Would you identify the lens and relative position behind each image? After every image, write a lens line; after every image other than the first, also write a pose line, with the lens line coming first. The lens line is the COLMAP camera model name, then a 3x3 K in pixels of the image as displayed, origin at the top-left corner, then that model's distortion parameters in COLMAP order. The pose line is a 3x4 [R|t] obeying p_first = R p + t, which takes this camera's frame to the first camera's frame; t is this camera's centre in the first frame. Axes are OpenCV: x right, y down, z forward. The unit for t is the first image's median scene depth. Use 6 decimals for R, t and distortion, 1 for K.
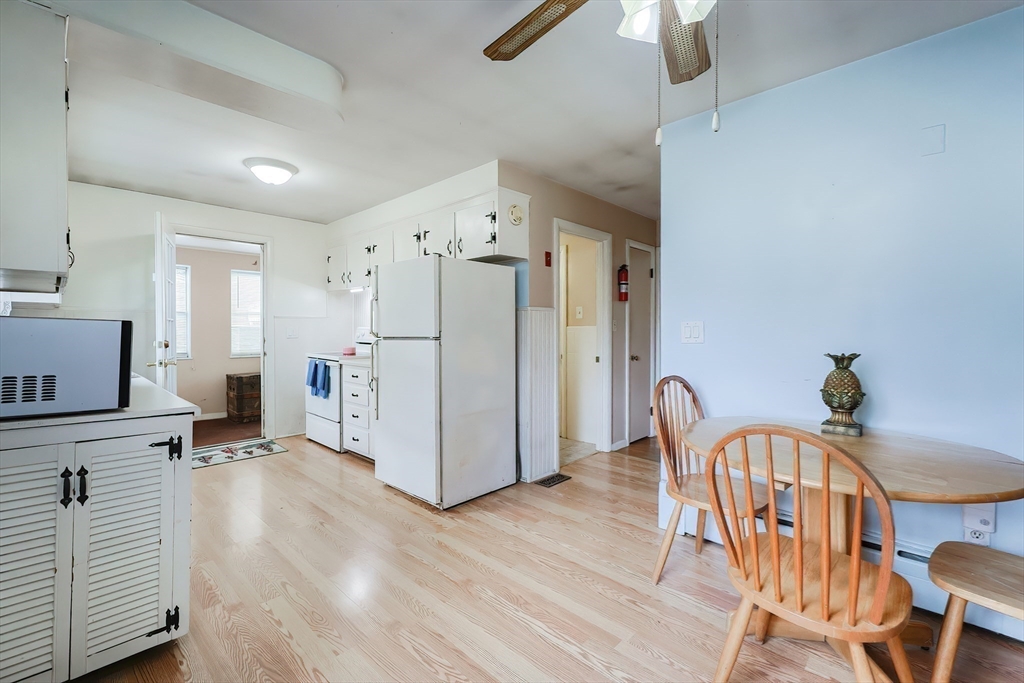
lens RADIAL K [[440.7, 0, 512.2], [0, 440.7, 333.7], [0, 0, 1]] dist [0.000631, 0.000016]
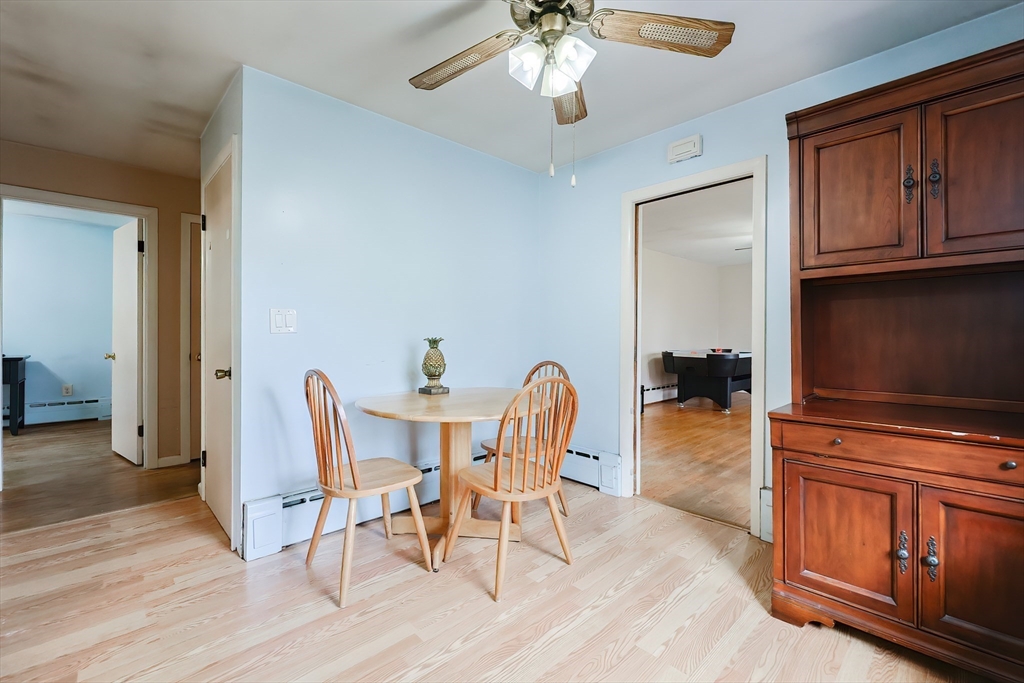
lens RADIAL K [[440.7, 0, 512.2], [0, 440.7, 333.7], [0, 0, 1]] dist [0.000631, 0.000016]
pose [[0.047455, -0.001994, 0.998871, -0.313100], [0.003926, 0.999991, 0.001809, 0.015469], [-0.998866, 0.003835, 0.047463, 0.326388]]
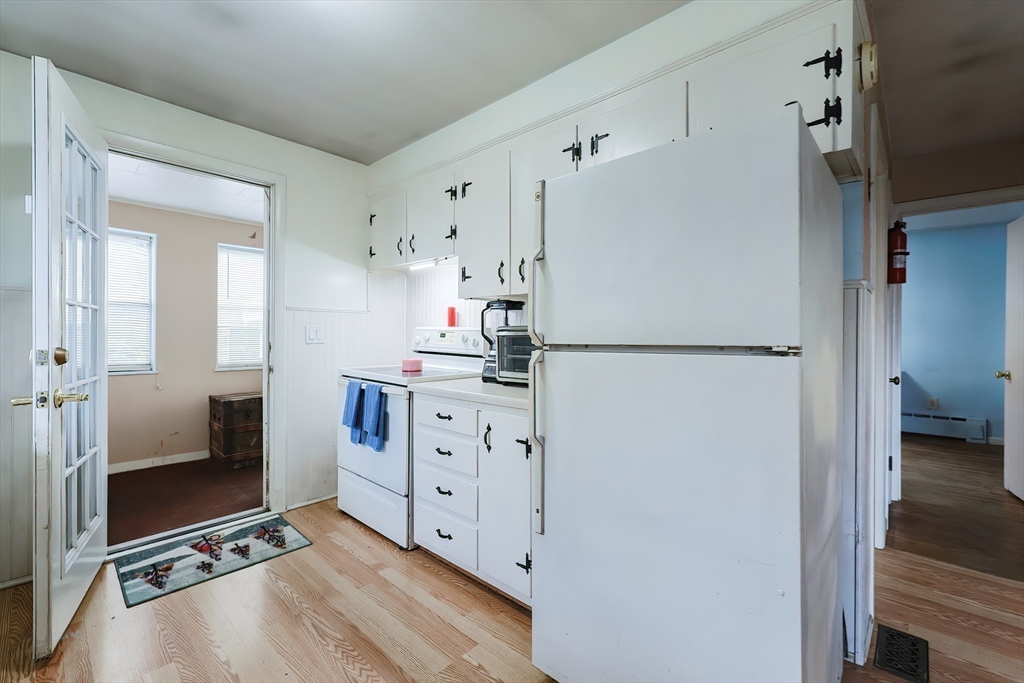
lens RADIAL K [[436.5, 0, 513.0], [0, 436.5, 337.5], [0, 0, 1]] dist [0.001273, 0.000204]
pose [[0.999825, 0.007195, 0.017250, -0.298321], [-0.007126, 0.999966, -0.004079, 0.002579], [-0.017279, 0.003955, 0.999843, 0.493937]]
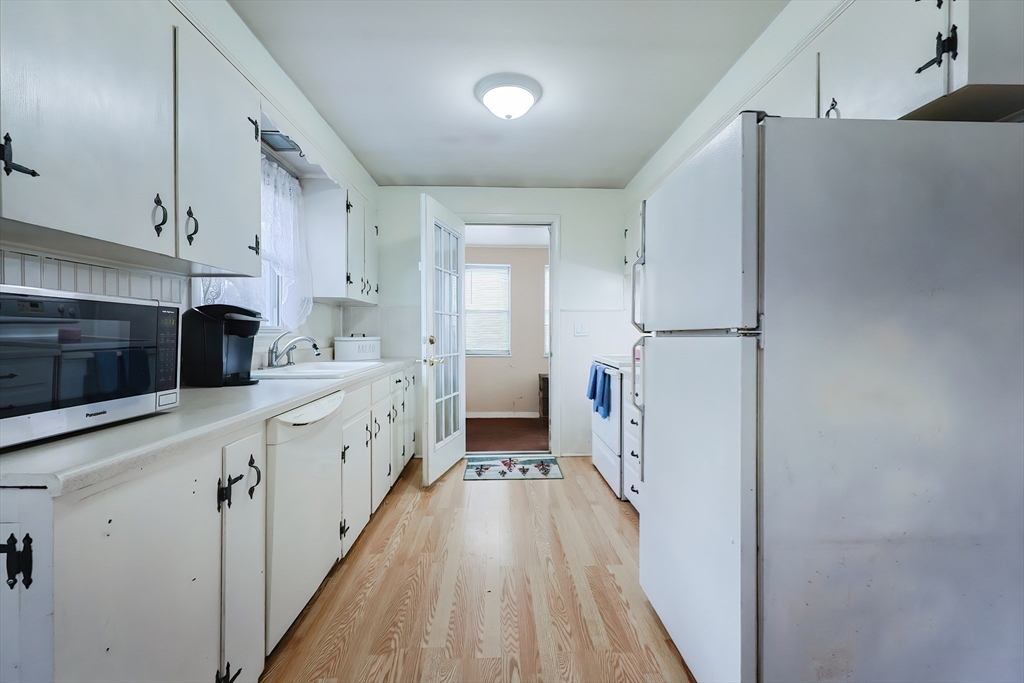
lens RADIAL K [[433.7, 0, 515.9], [0, 433.7, 338.7], [0, 0, 1]] dist [0.000371, -0.000015]
pose [[0.721228, 0.010338, -0.692620, -0.040362], [-0.005635, 0.999943, 0.009058, 0.010947], [0.692675, -0.002630, 0.721245, 0.433829]]
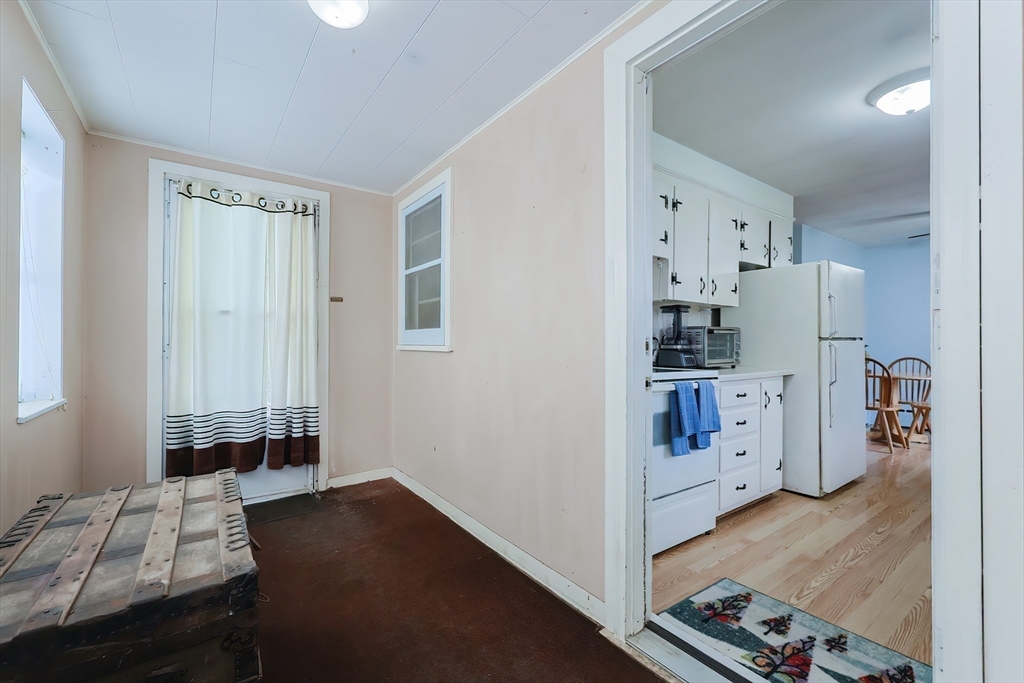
lens RADIAL K [[436.5, 0, 513.0], [0, 436.5, 337.5], [0, 0, 1]] dist [0.001273, 0.000204]
pose [[0.175906, 0.013164, 0.984319, -1.145934], [0.002624, 0.999901, -0.013842, 0.016211], [-0.984403, 0.005017, 0.175854, 1.292189]]
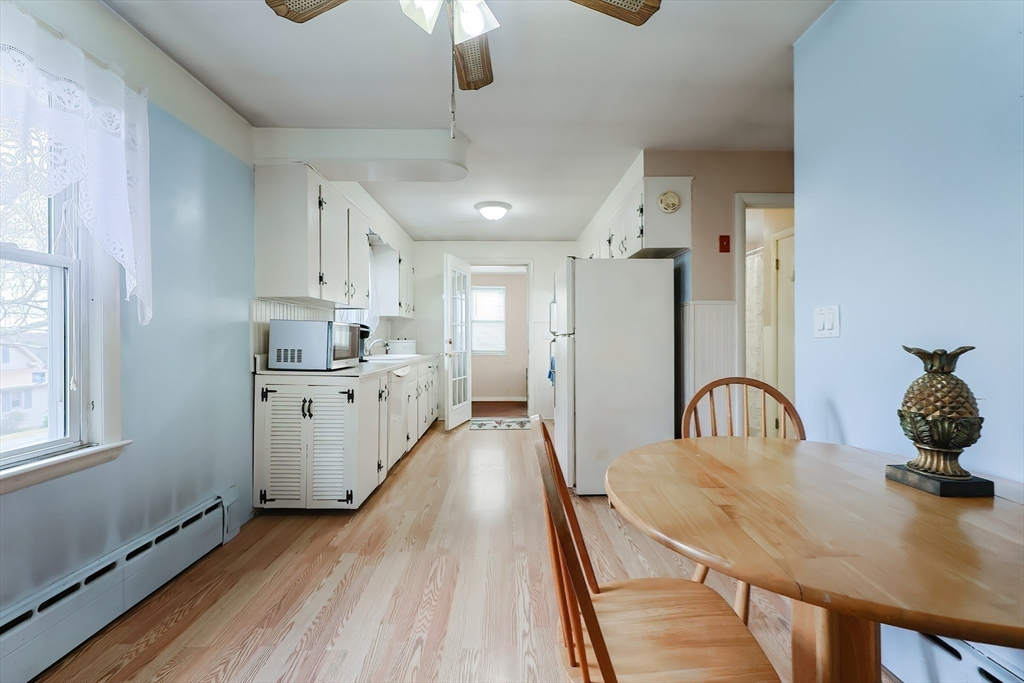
lens RADIAL K [[433.7, 0, 515.9], [0, 433.7, 338.7], [0, 0, 1]] dist [0.000371, -0.000015]
pose [[0.707694, -0.001776, -0.706517, 0.364930], [-0.001875, 0.999989, -0.004392, 0.018455], [0.706517, 0.004433, 0.707683, 0.111789]]
